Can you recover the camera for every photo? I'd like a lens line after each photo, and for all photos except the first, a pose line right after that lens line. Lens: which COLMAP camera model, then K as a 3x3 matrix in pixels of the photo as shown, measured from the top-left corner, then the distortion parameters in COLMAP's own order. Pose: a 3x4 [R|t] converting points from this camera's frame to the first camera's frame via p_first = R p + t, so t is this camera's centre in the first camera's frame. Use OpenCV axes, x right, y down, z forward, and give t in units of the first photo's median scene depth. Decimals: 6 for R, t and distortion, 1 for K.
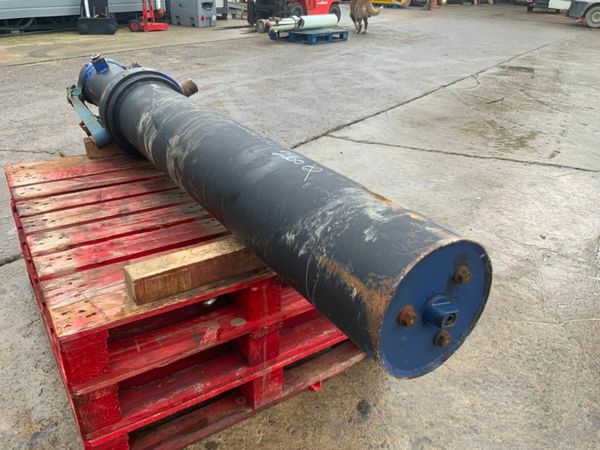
lens RADIAL K [[497.1, 0, 298.0], [0, 497.1, 229.5], [0, 0, 1]] dist [0.062347, -0.119942]
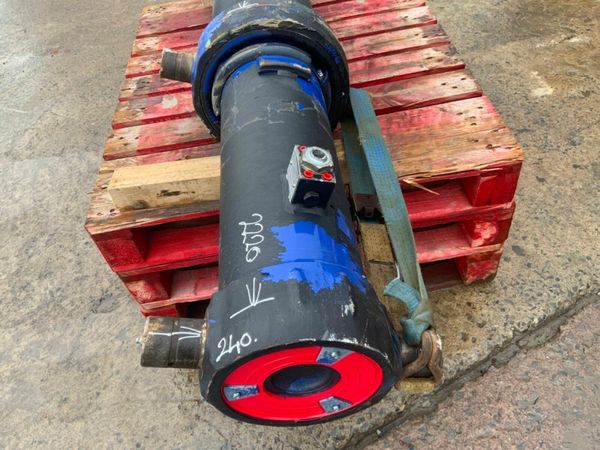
lens RADIAL K [[497.1, 0, 298.0], [0, 497.1, 229.5], [0, 0, 1]] dist [0.062347, -0.119942]
pose [[-0.887027, -0.266799, 0.376832, -0.810245], [0.306653, 0.269731, 0.912803, -0.950208], [-0.345178, 0.925237, -0.157444, 1.706584]]
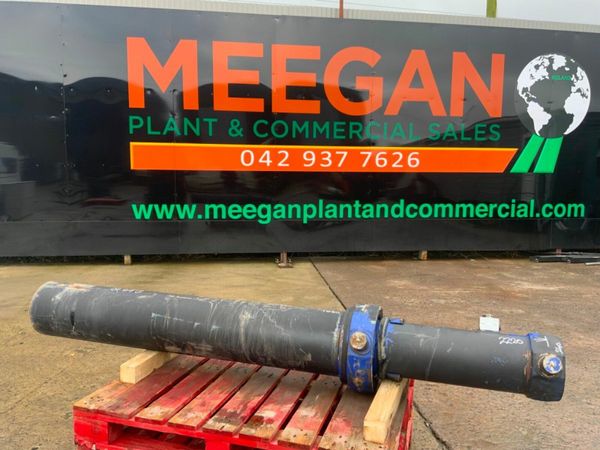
lens RADIAL K [[495.4, 0, 300.0], [0, 495.4, 225.0], [0, 0, 1]] dist [0.068834, -0.119622]
pose [[-0.750744, 0.026701, -0.660053, 0.639592], [-0.331219, 0.849296, 0.411085, -1.137302], [0.571556, 0.527242, -0.628760, 1.994263]]
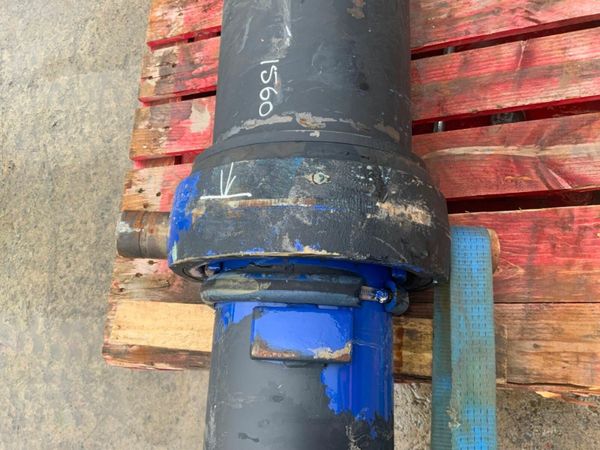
lens RADIAL K [[495.4, 0, 300.0], [0, 495.4, 225.0], [0, 0, 1]] dist [0.068834, -0.119622]
pose [[-0.769994, -0.473097, 0.428122, -0.600473], [0.555917, -0.168116, 0.814060, -0.683394], [-0.313155, 0.864821, 0.392451, 1.212546]]
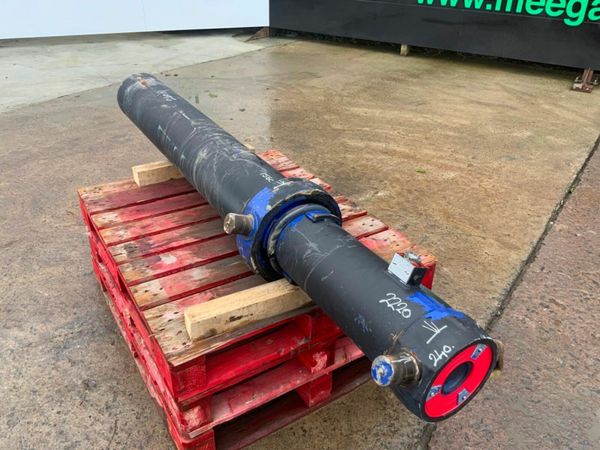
lens RADIAL K [[495.4, 0, 300.0], [0, 495.4, 225.0], [0, 0, 1]] dist [0.068834, -0.119622]
pose [[-0.998750, -0.046765, -0.017630, -0.426433], [-0.039913, 0.534039, 0.844517, -1.267160], [-0.030079, 0.844165, -0.535238, 1.973855]]
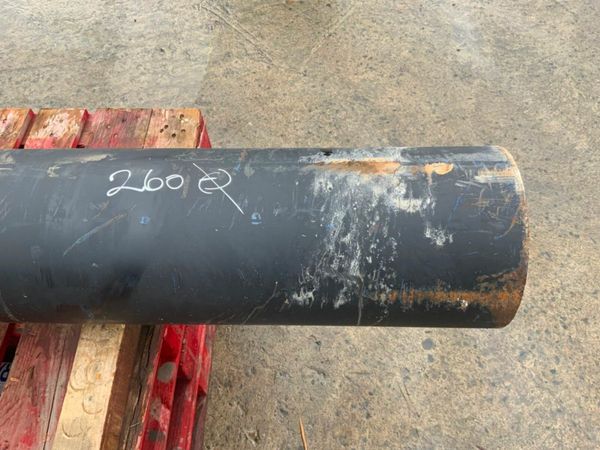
lens RADIAL K [[495.4, 0, 300.0], [0, 495.4, 225.0], [0, 0, 1]] dist [0.068834, -0.119622]
pose [[0.556745, -0.720367, 0.413650, -0.148522], [0.415159, 0.672610, 0.612567, -0.304467], [-0.719499, -0.169313, 0.673539, 0.373679]]
